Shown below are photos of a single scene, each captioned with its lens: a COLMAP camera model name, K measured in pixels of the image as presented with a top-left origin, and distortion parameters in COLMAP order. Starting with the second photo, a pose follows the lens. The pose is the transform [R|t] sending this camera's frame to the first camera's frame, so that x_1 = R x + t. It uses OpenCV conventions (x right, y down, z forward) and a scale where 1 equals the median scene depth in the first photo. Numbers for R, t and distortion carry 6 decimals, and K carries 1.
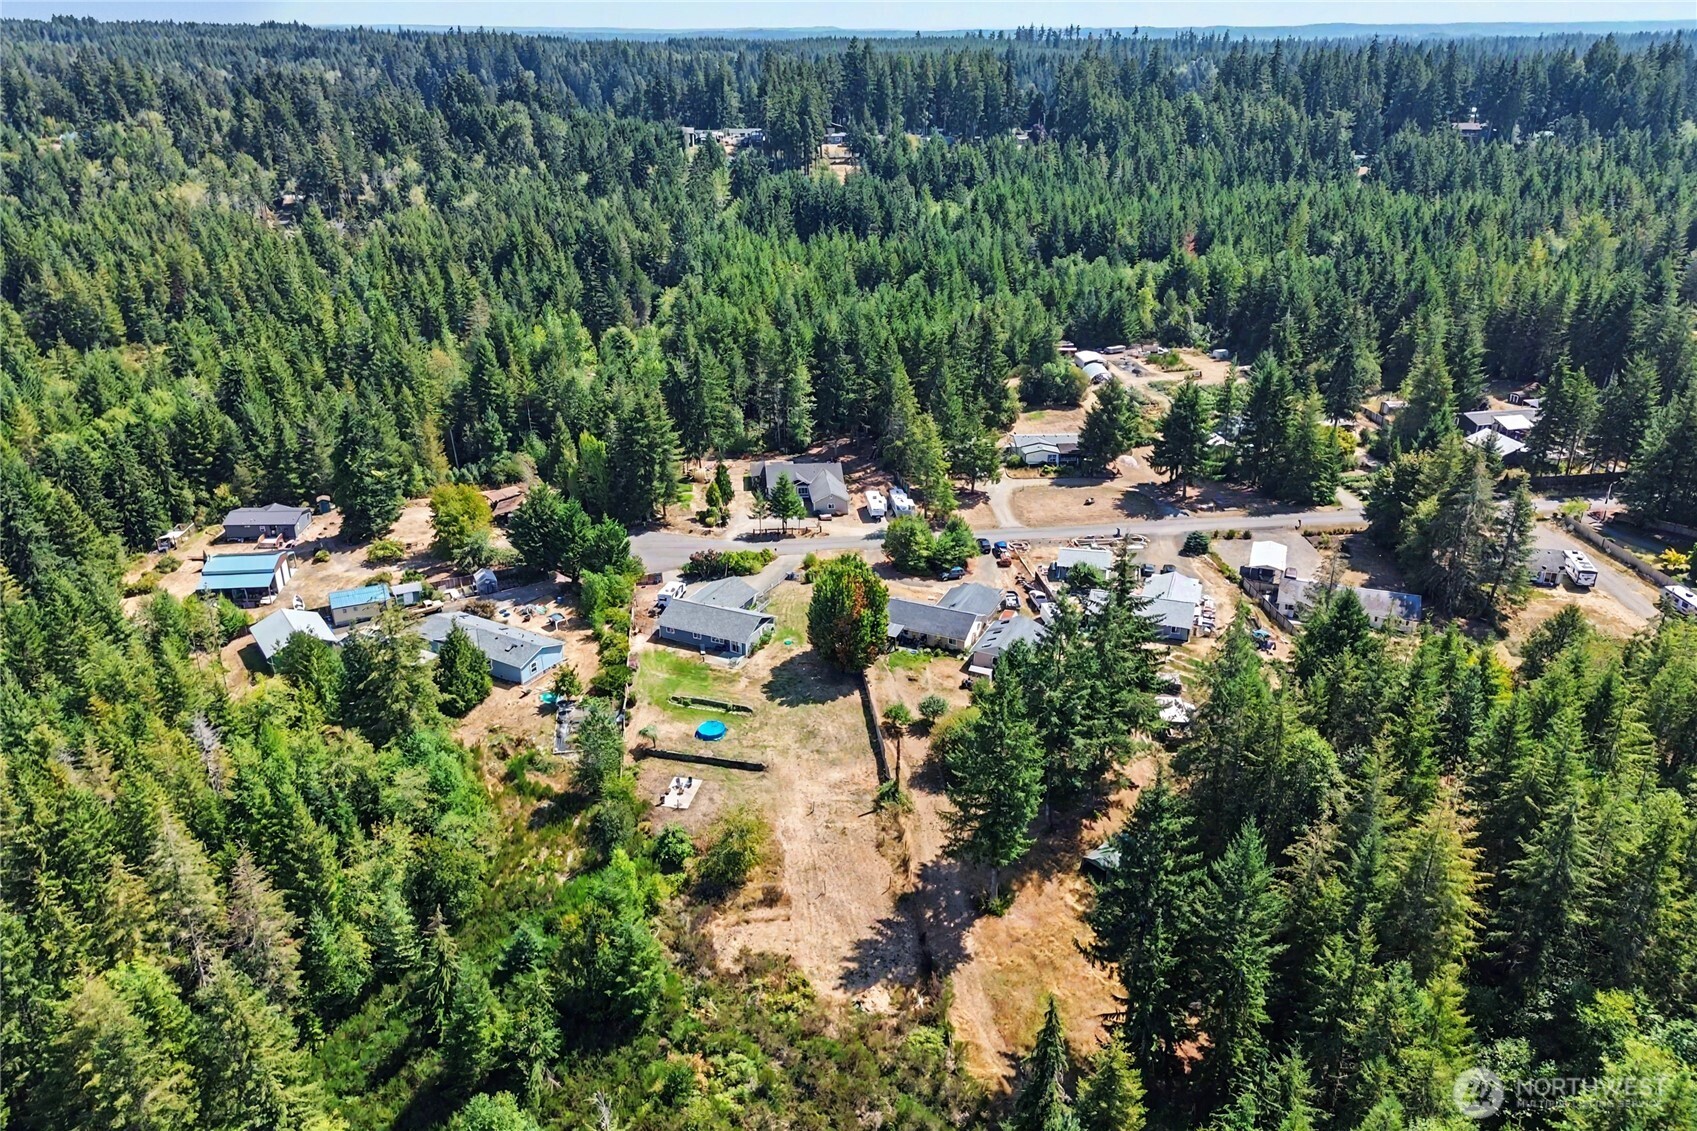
lens RADIAL K [[1188.9, 0, 851.9], [0, 1188.9, 523.3], [0, 0, 1]] dist [0.108637, -0.114415]
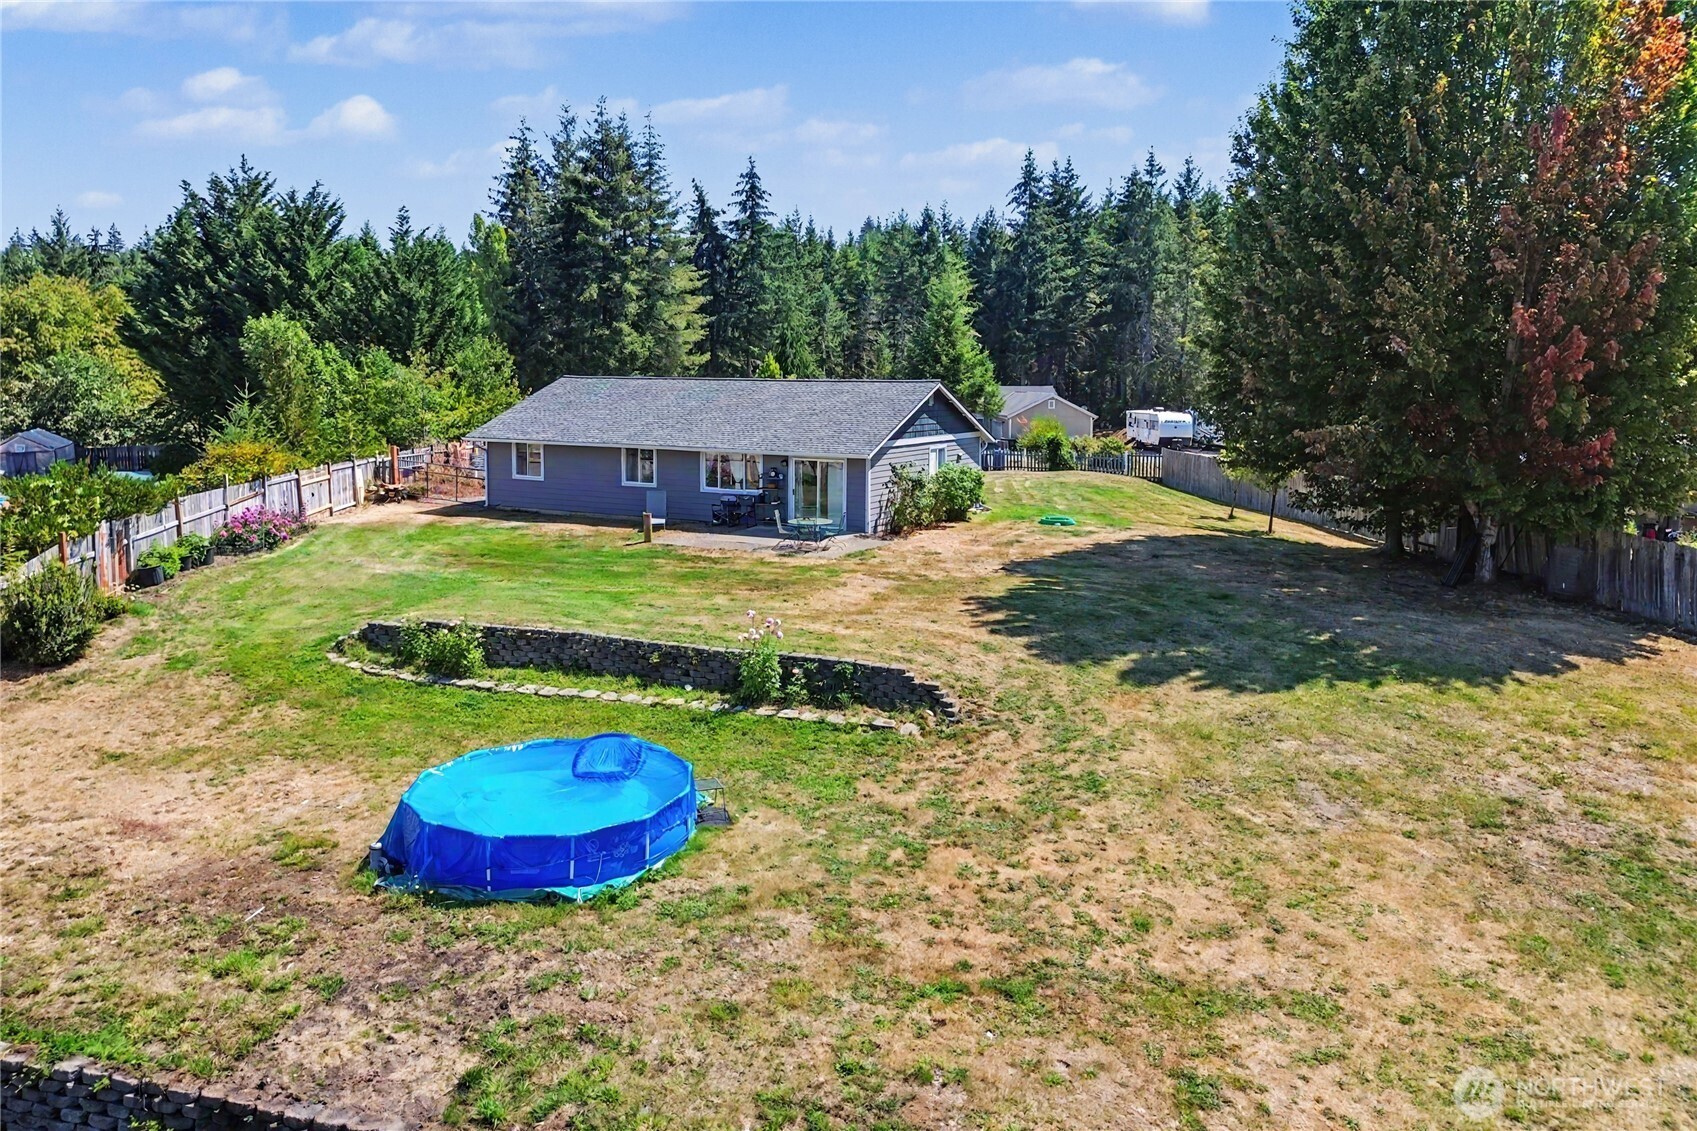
lens RADIAL K [[1201.3, 0, 859.6], [0, 1201.3, 478.1], [0, 0, 1]] dist [0.111818, -0.116896]
pose [[0.998152, 0.004556, -0.060593, -0.086181], [-0.020672, 0.963166, -0.268113, 0.172468], [0.057140, 0.268870, 0.961480, 0.893699]]
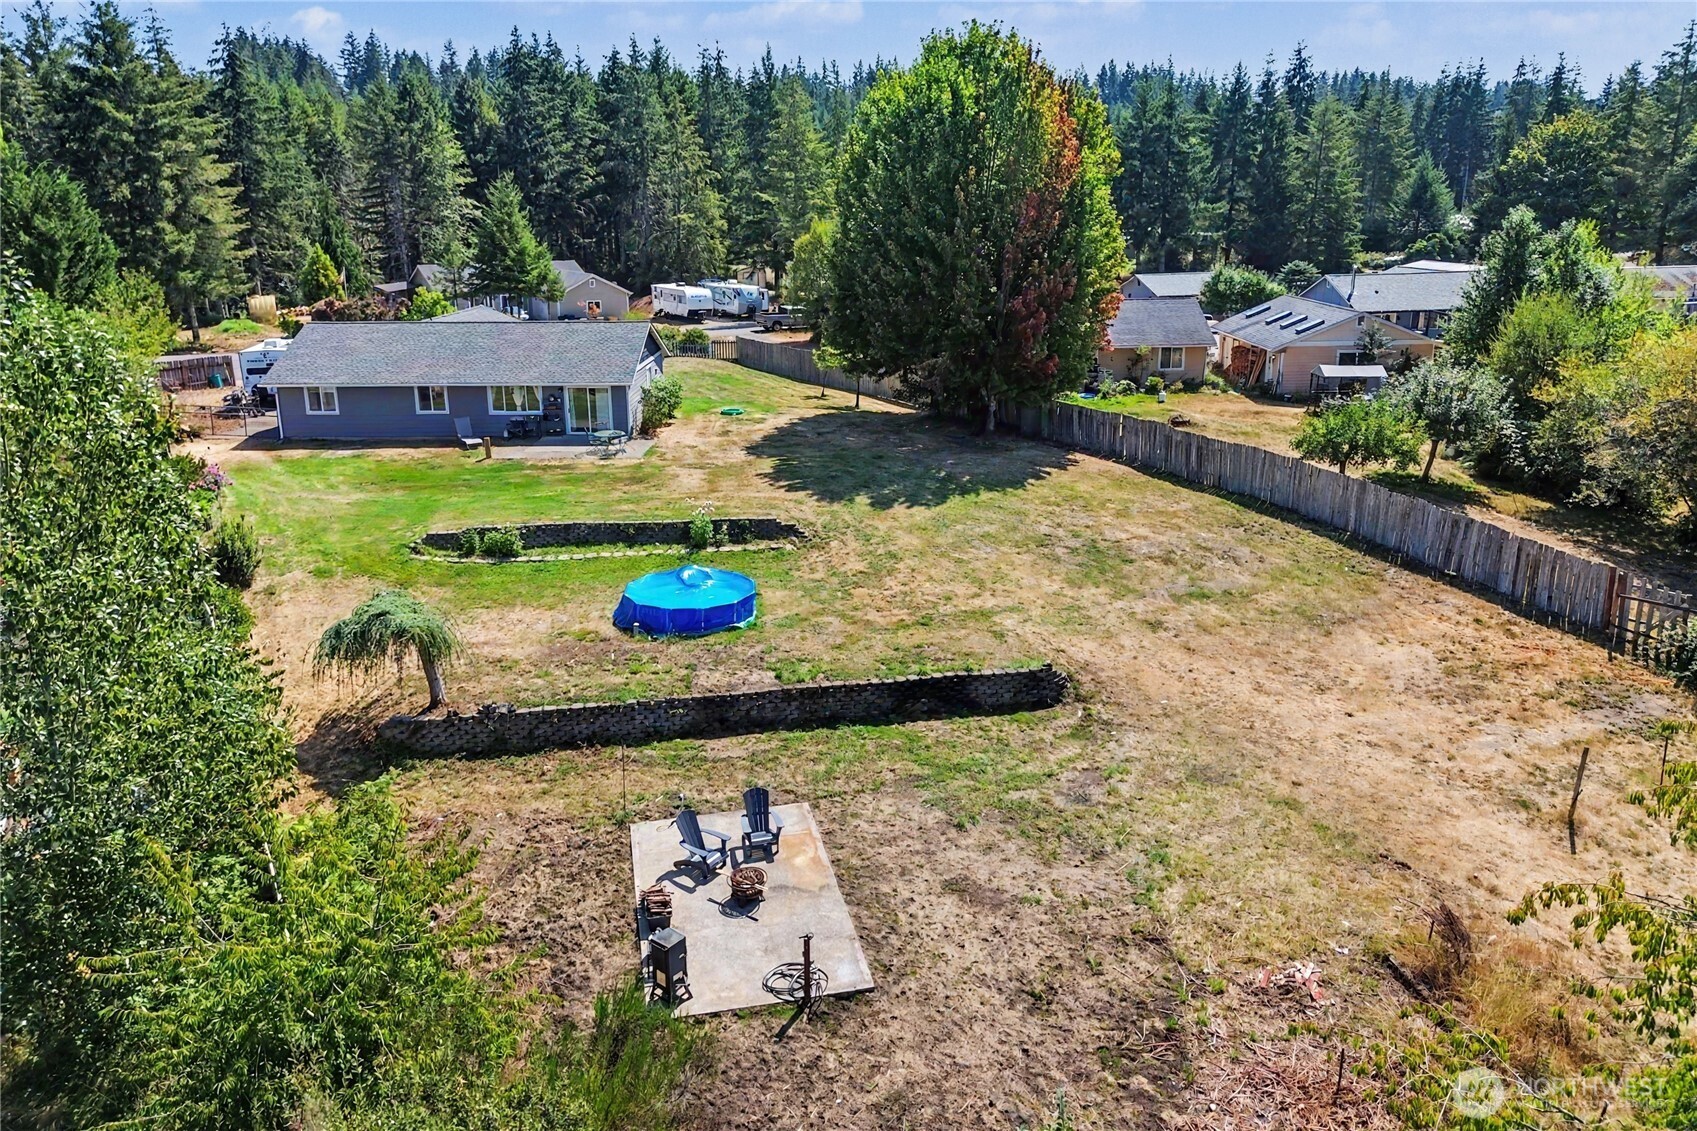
lens RADIAL K [[1188.9, 0, 851.9], [0, 1188.9, 523.3], [0, 0, 1]] dist [0.108637, -0.114415]
pose [[0.918892, -0.121928, 0.375194, -0.167970], [0.156494, 0.985670, -0.062956, 0.176627], [-0.362141, 0.116565, 0.924806, 0.788371]]
